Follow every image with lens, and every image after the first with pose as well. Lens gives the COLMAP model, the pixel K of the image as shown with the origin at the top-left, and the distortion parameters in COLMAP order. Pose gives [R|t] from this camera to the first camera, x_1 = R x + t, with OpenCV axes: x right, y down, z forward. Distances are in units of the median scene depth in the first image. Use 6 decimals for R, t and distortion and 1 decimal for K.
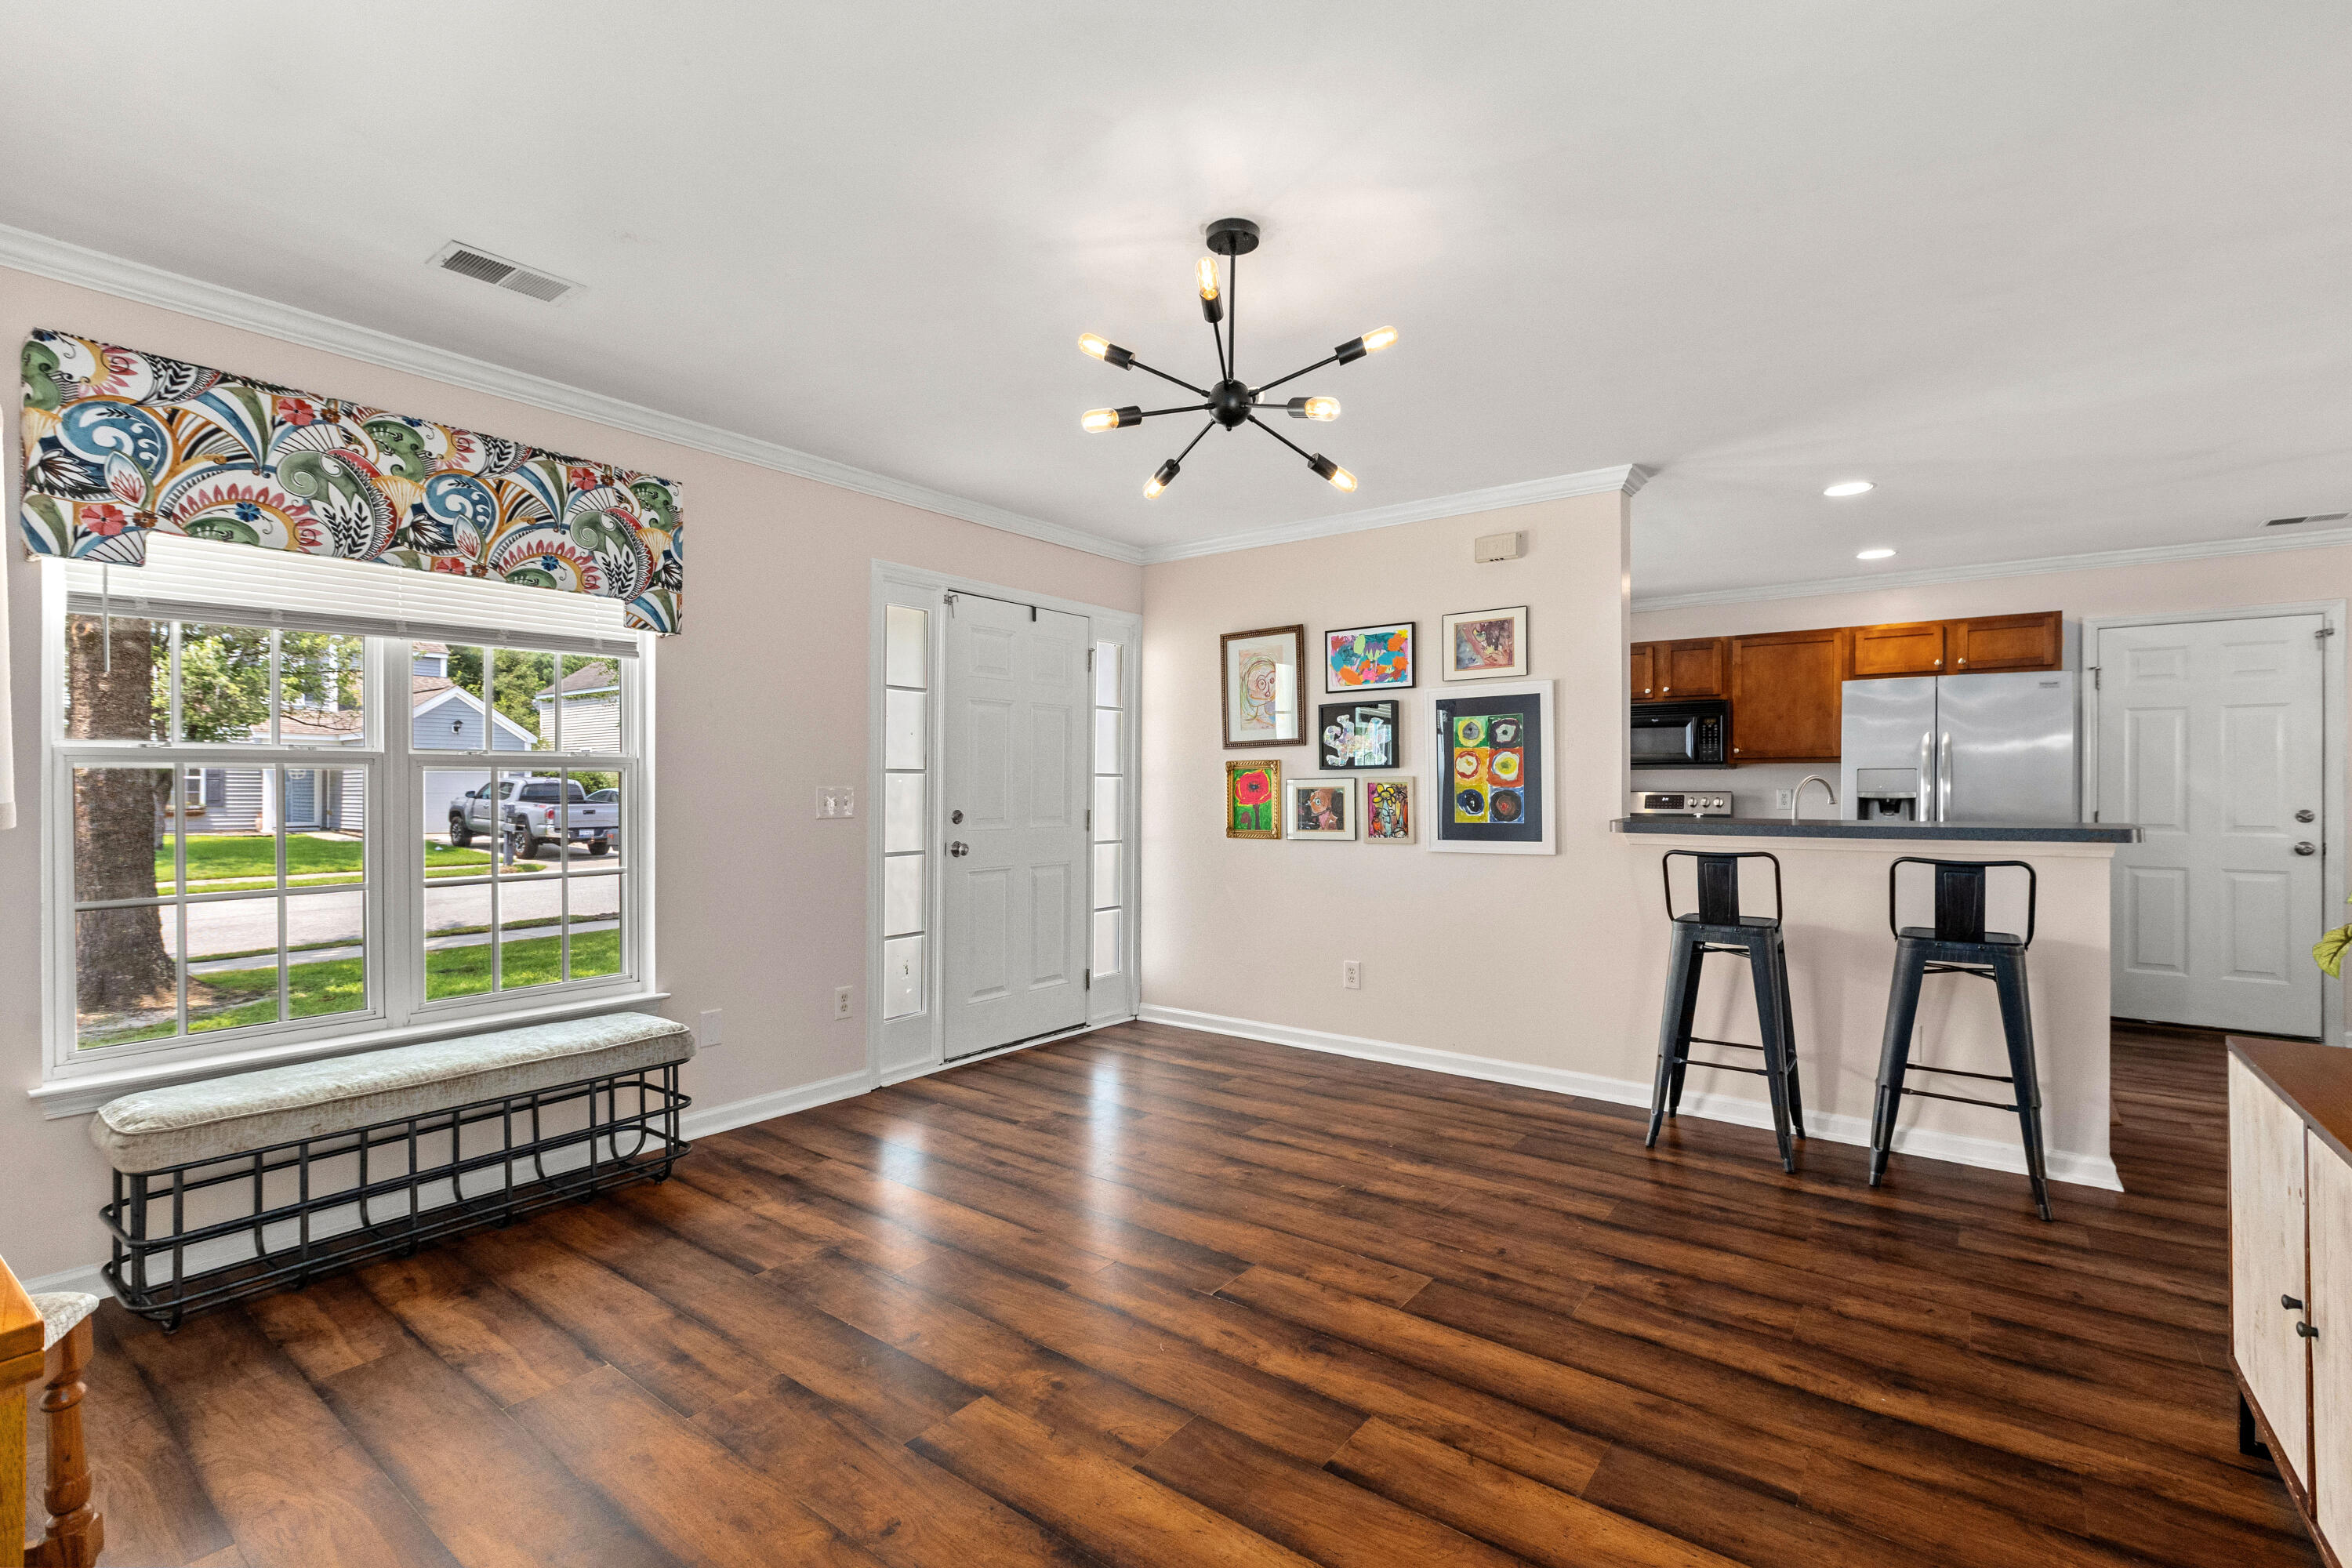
lens RADIAL K [[1080.2, 0, 1176.0], [0, 1080.2, 791.9], [0, 0, 1]] dist [0.001550, -0.001635]
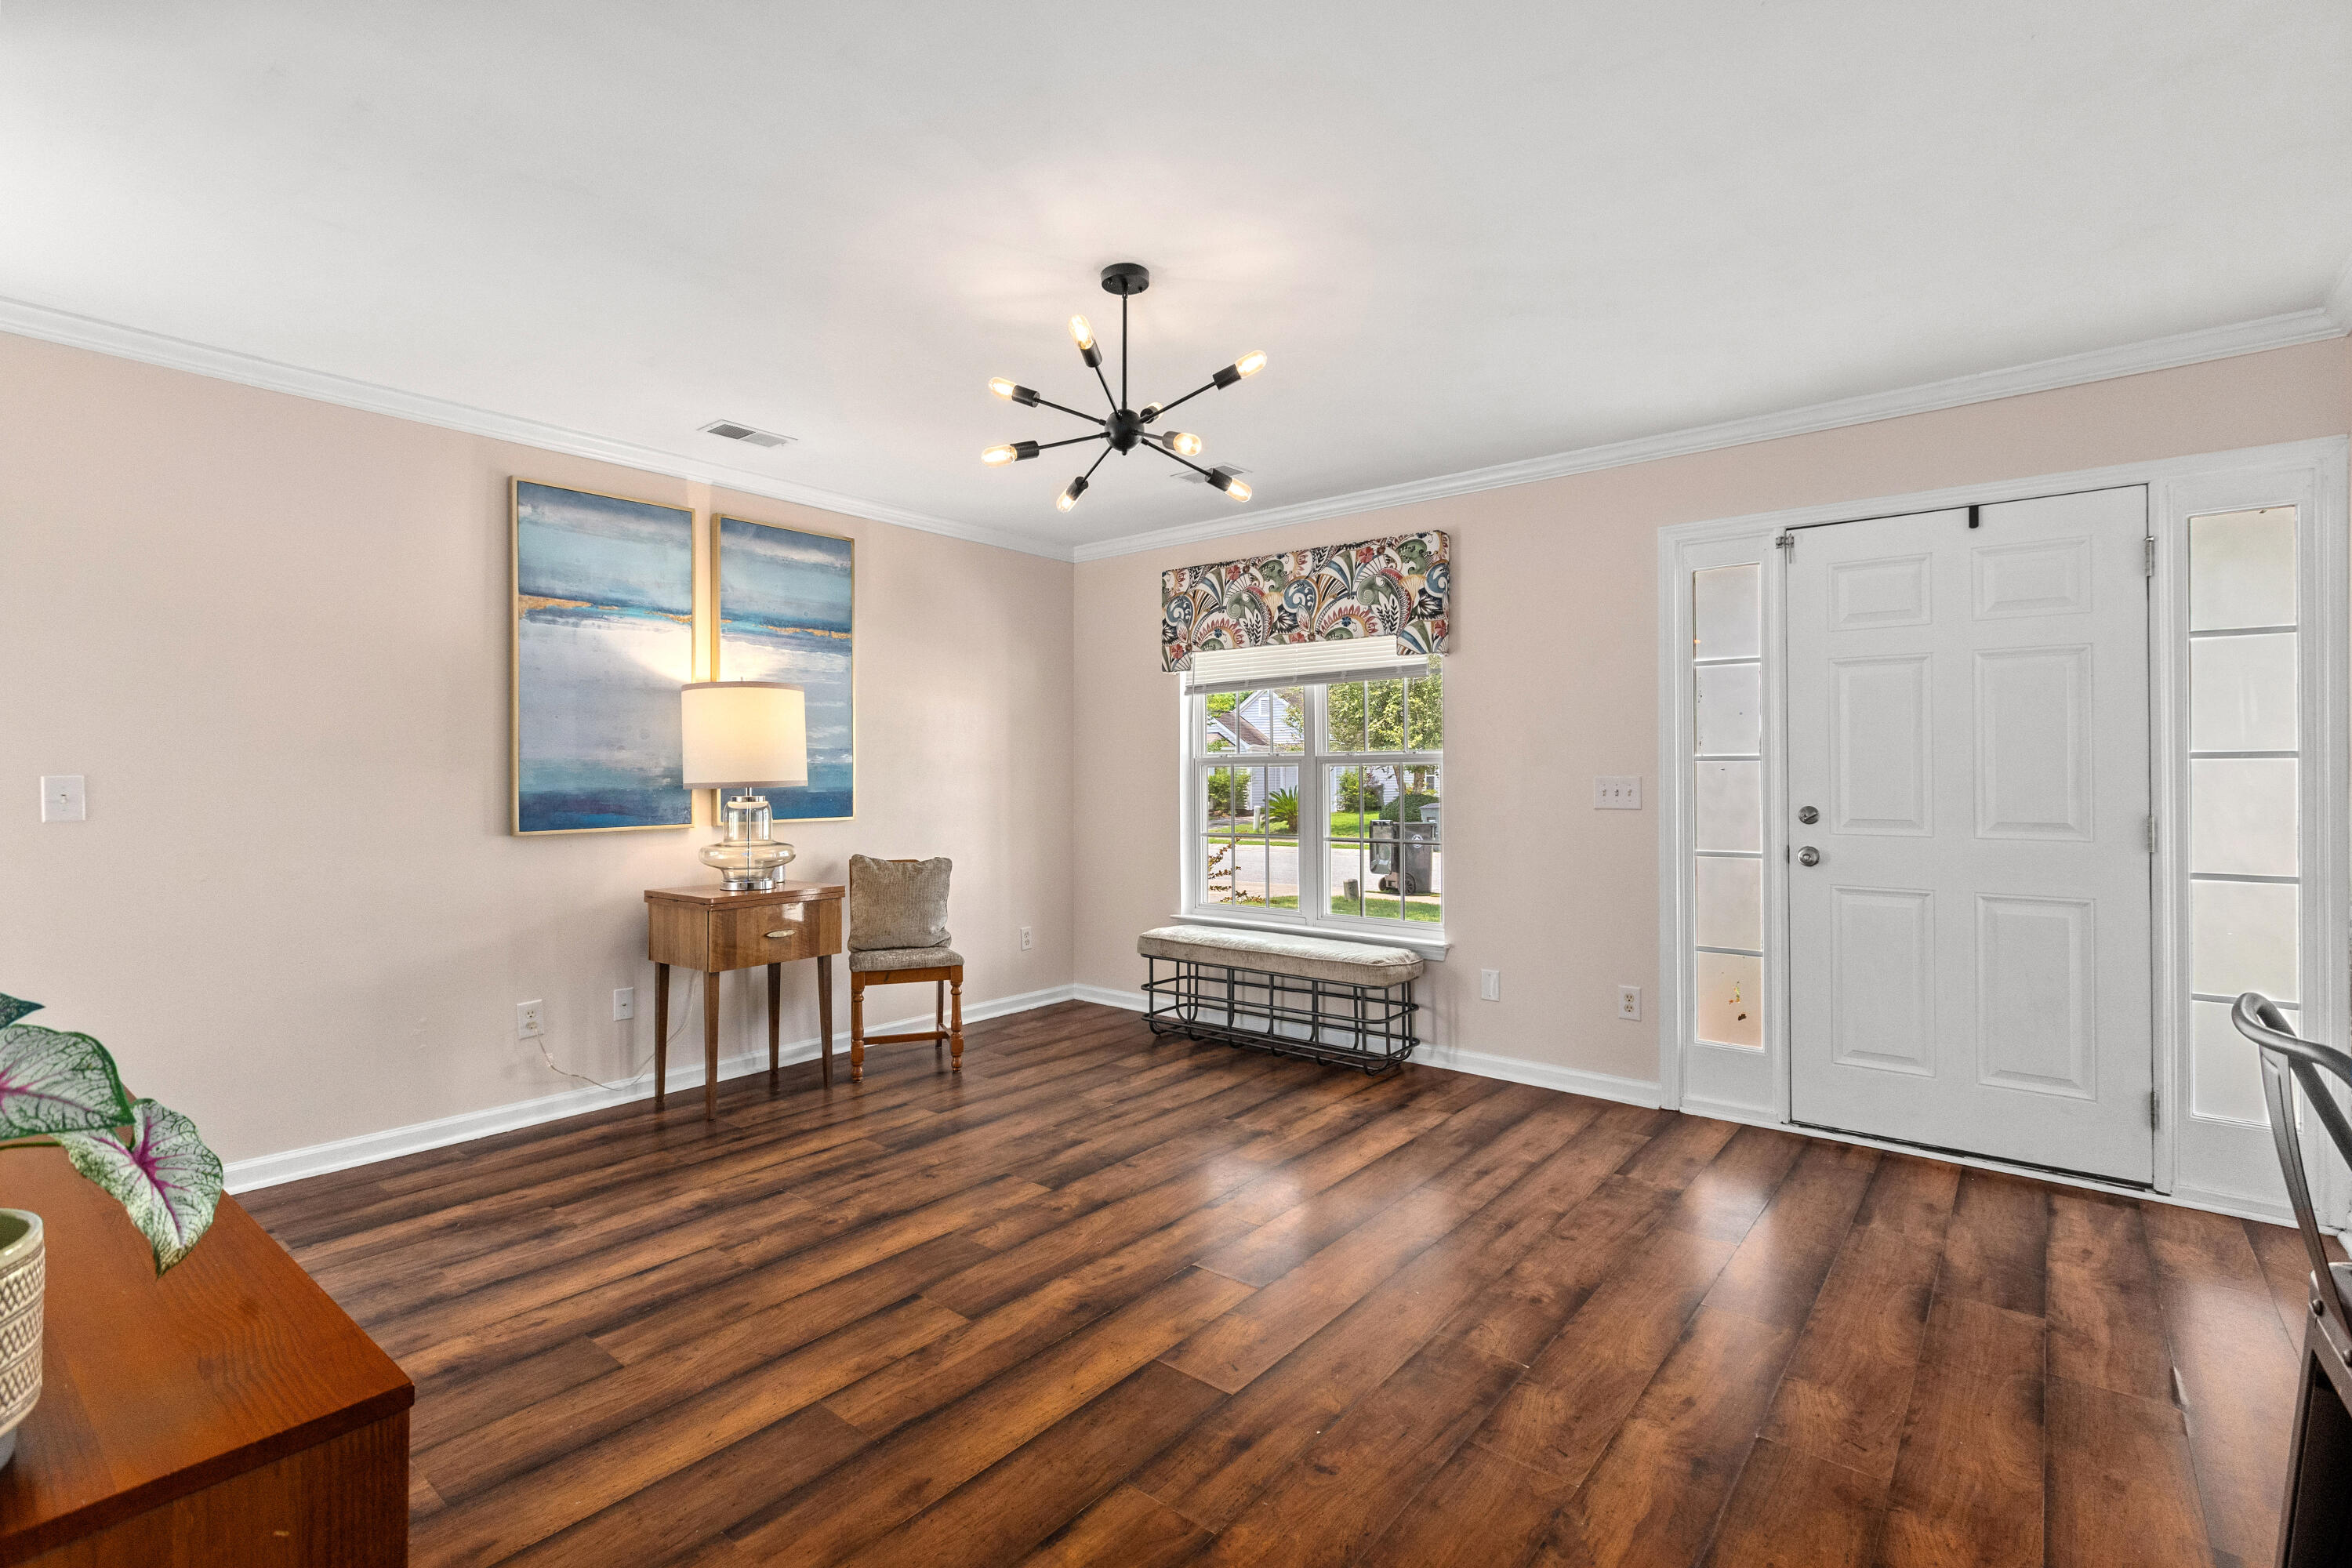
lens RADIAL K [[1080.2, 0, 1147.8], [0, 1080.2, 749.7], [0, 0, 1]] dist [0.001550, -0.001635]
pose [[-0.065904, -0.026178, -0.997483, 0.725229], [-0.005967, 0.999648, -0.025841, -0.000749], [0.997808, 0.004249, -0.066037, 0.686886]]
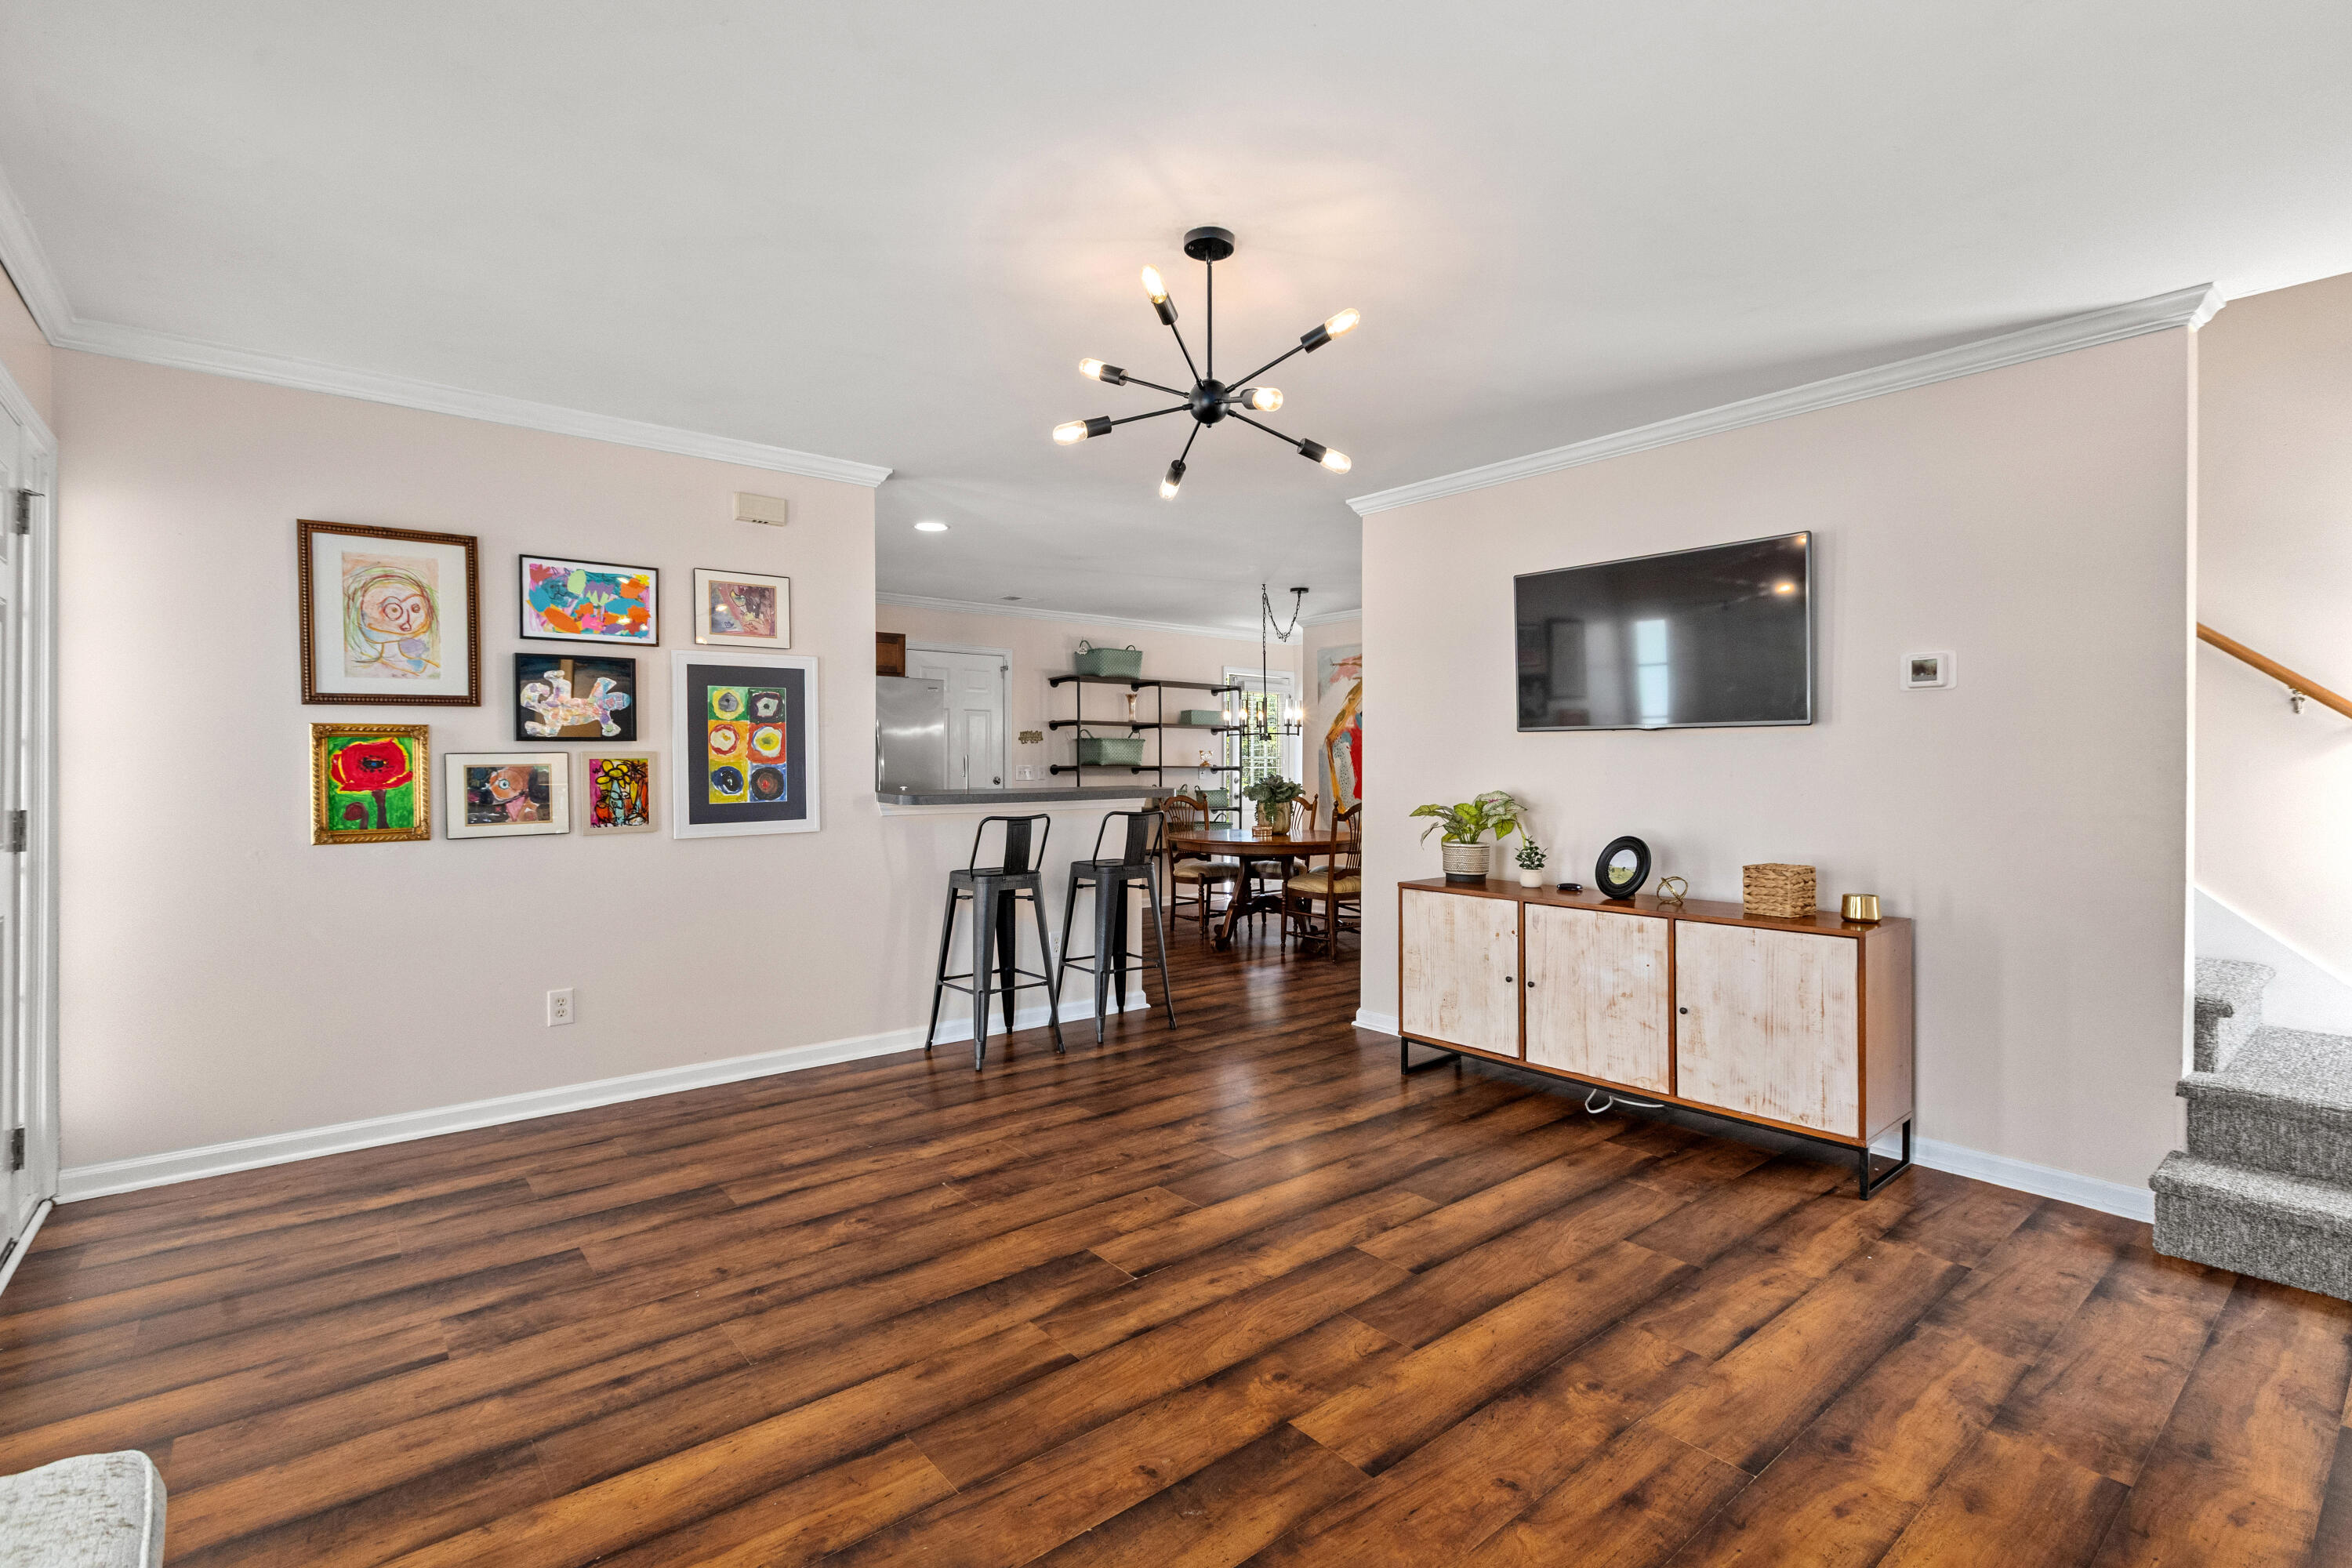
lens RADIAL K [[1080.2, 0, 1186.5], [0, 1080.2, 769.3], [0, 0, 1]] dist [0.001550, -0.001635]
pose [[0.220563, -0.007571, 0.975343, -0.616324], [0.005174, 0.999965, 0.006592, -0.004679], [-0.975359, 0.003592, 0.220594, 0.493510]]
